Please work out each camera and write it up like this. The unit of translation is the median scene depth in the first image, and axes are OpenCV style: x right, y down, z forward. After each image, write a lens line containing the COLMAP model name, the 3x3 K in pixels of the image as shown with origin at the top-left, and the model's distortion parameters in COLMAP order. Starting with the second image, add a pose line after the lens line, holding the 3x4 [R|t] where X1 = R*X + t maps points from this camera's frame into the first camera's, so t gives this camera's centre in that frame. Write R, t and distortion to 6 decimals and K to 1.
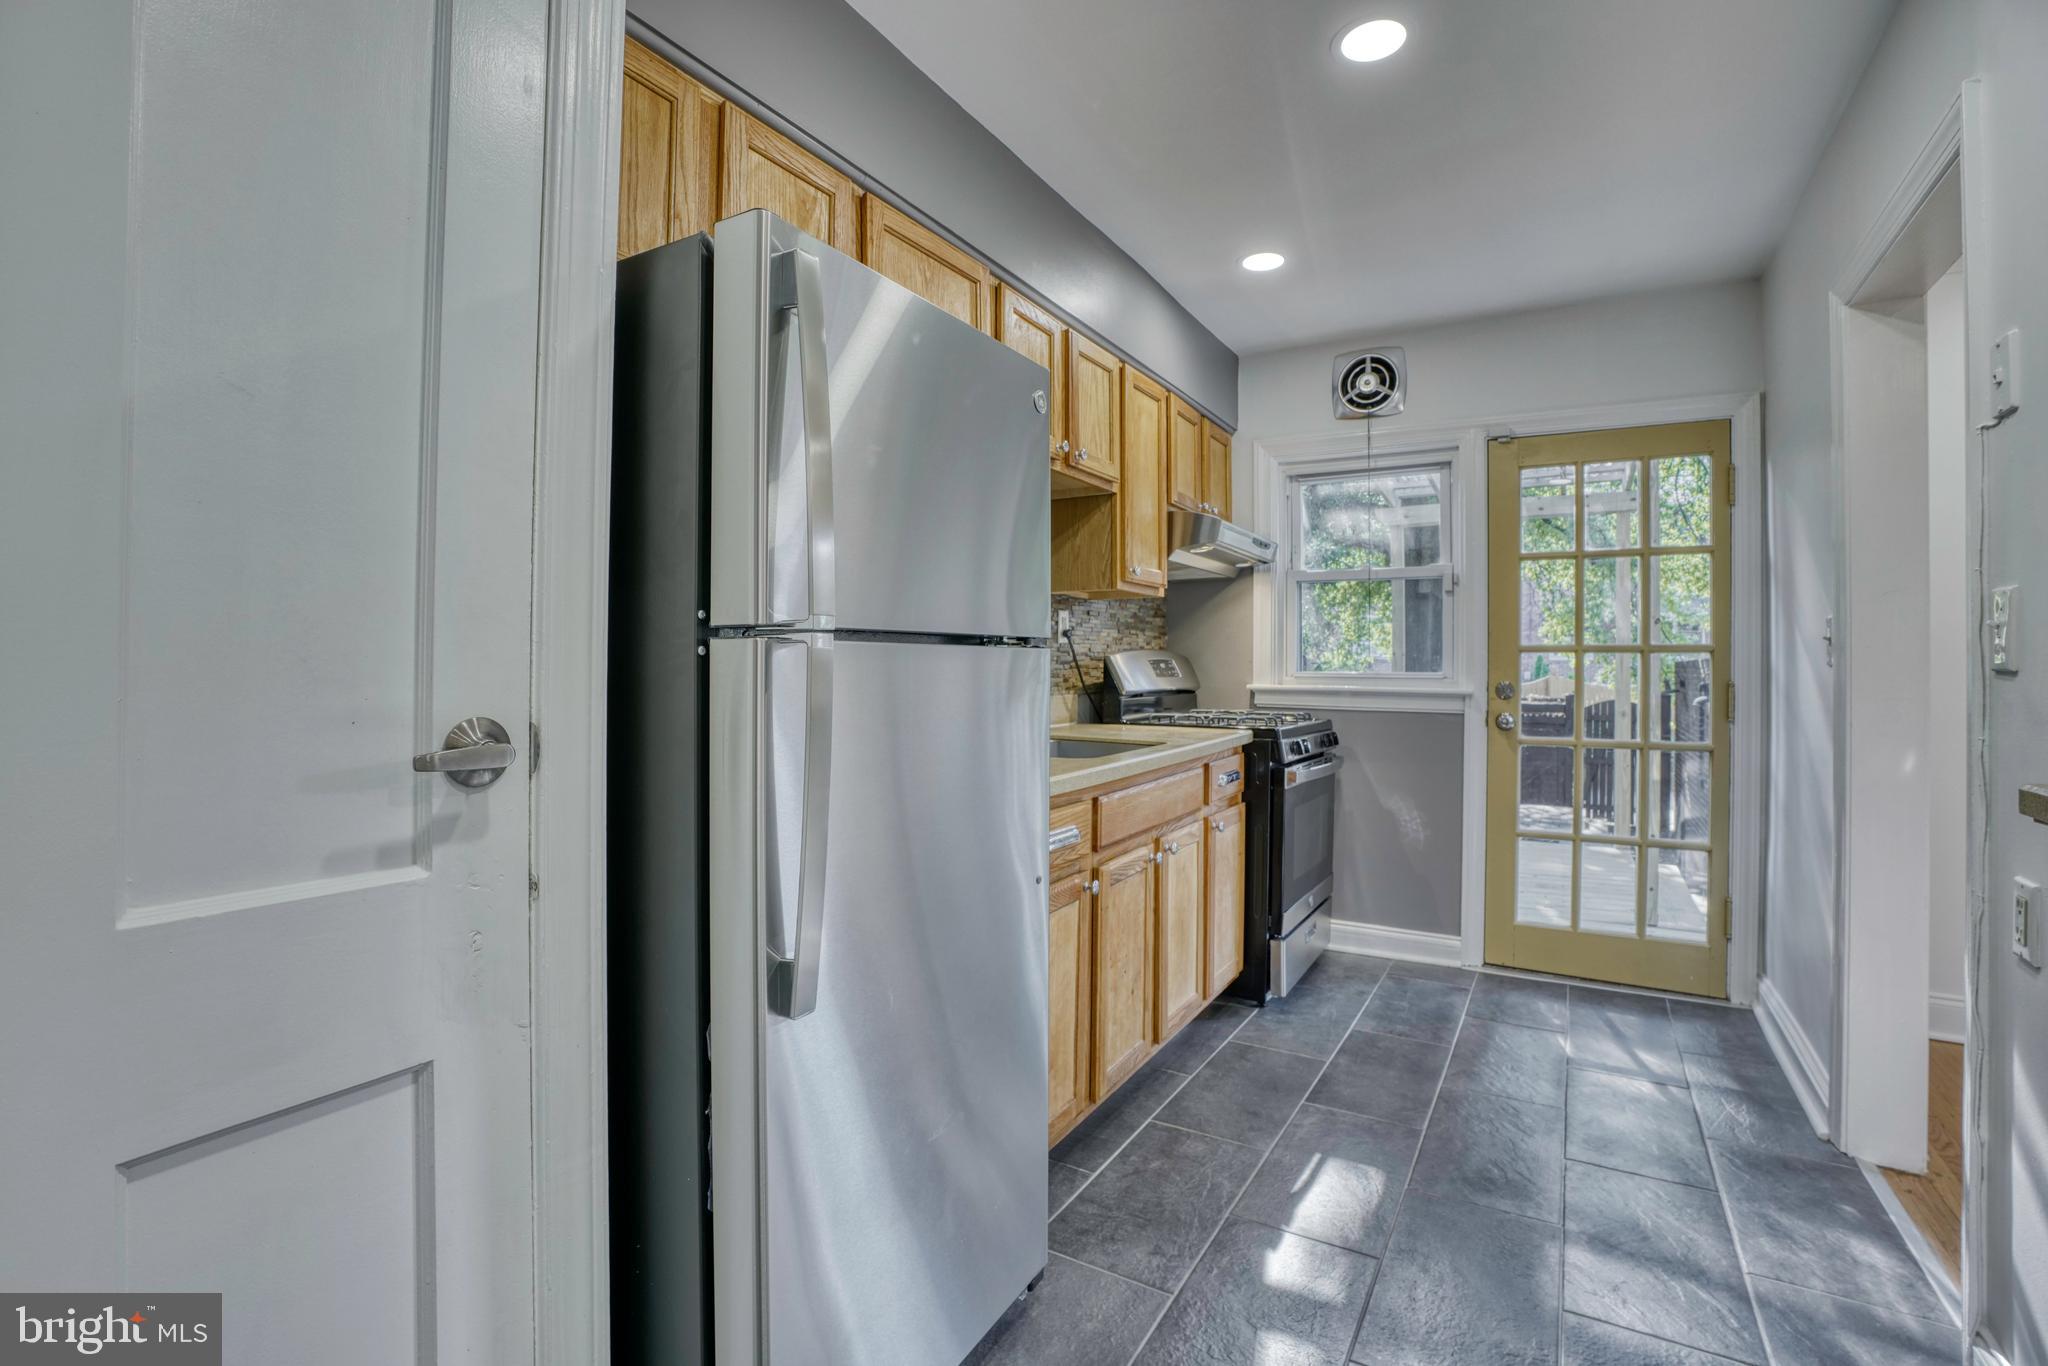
lens RADIAL K [[931.7, 0, 1026.6], [0, 931.7, 654.4], [0, 0, 1]] dist [-0.042842, 0.000543]
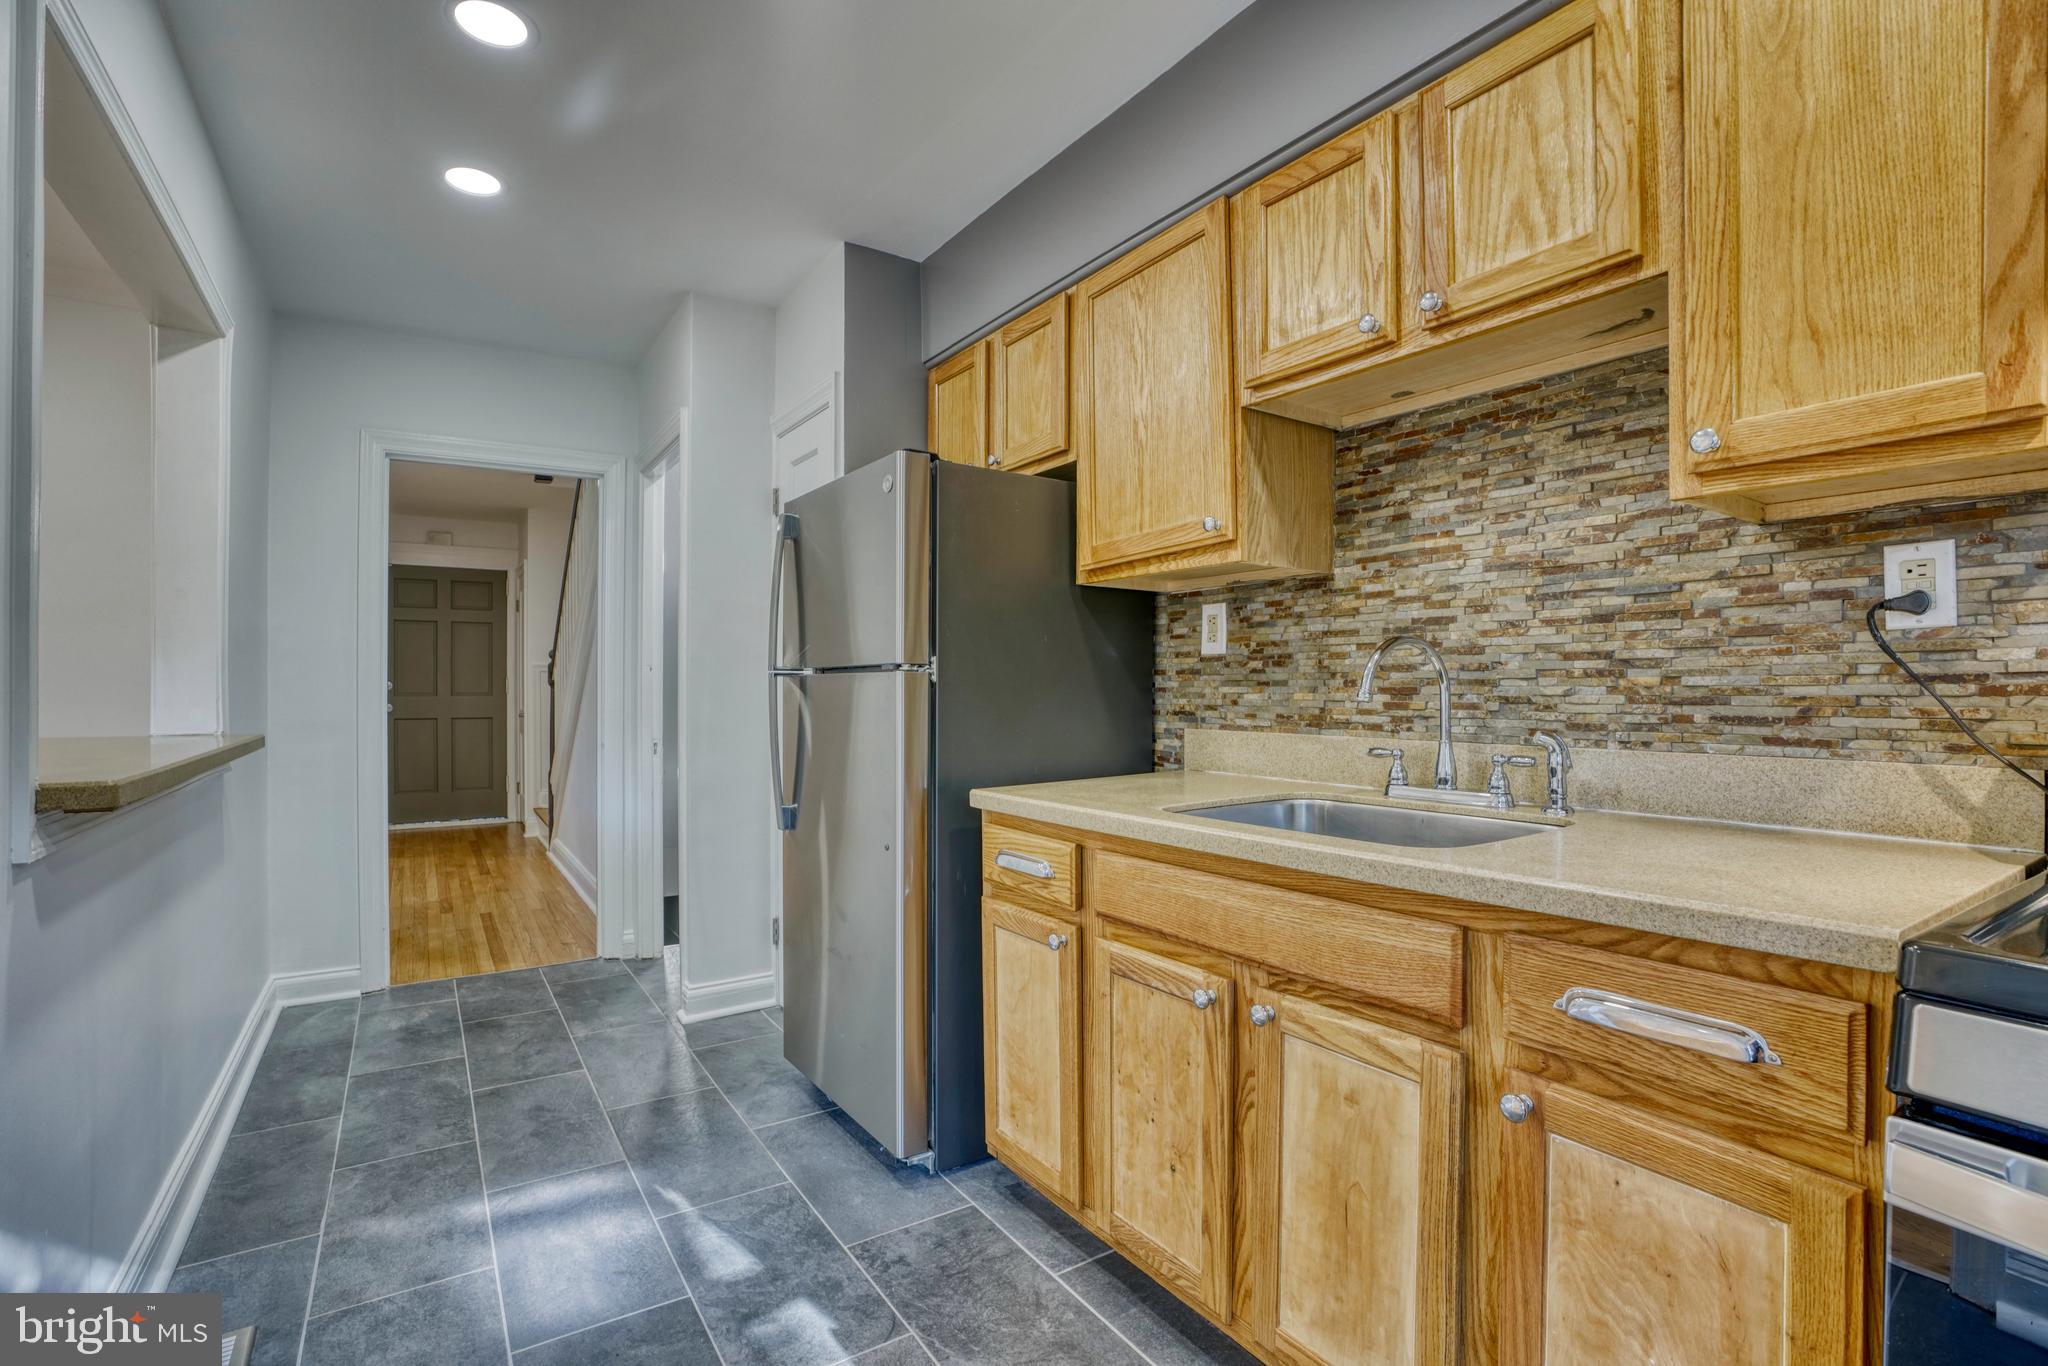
lens RADIAL K [[945.4, 0, 1004.6], [0, 945.4, 692.0], [0, 0, 1]] dist [-0.064153, 0.025794]
pose [[-0.441241, -0.004501, -0.897377, 0.526582], [0.003710, 0.999970, -0.006840, 0.014971], [0.897381, -0.006347, -0.441211, 0.808789]]
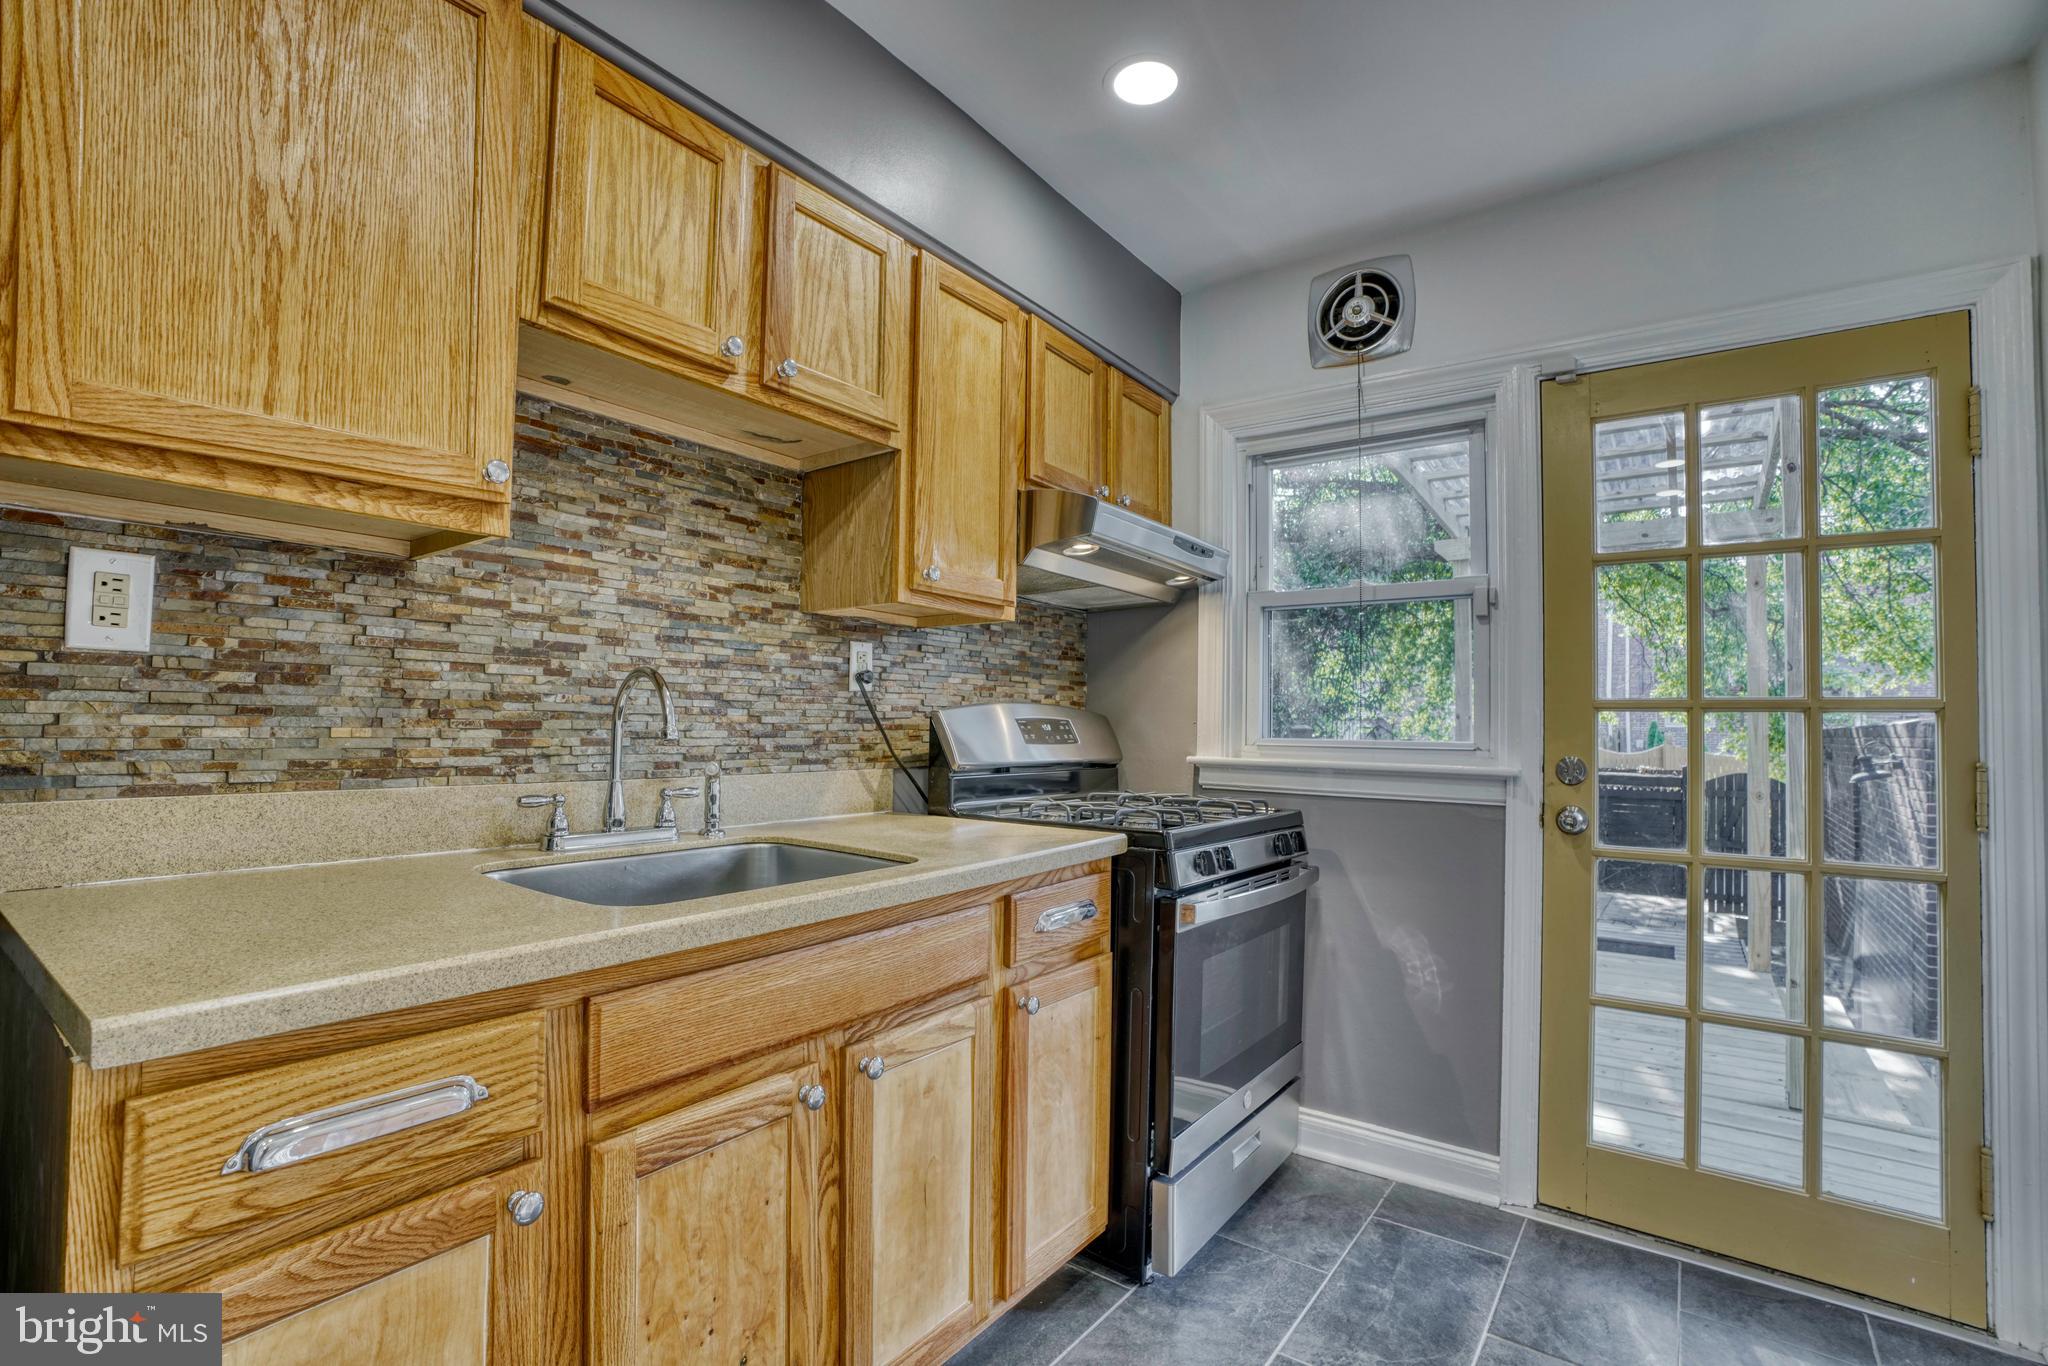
lens RADIAL K [[945.4, 0, 1004.6], [0, 945.4, 692.0], [0, 0, 1]] dist [-0.064153, 0.025794]
pose [[0.994440, 0.005257, -0.105169, 0.206086], [-0.008027, 0.999631, -0.025935, 0.004887], [0.104994, 0.026635, 0.994116, 0.337686]]
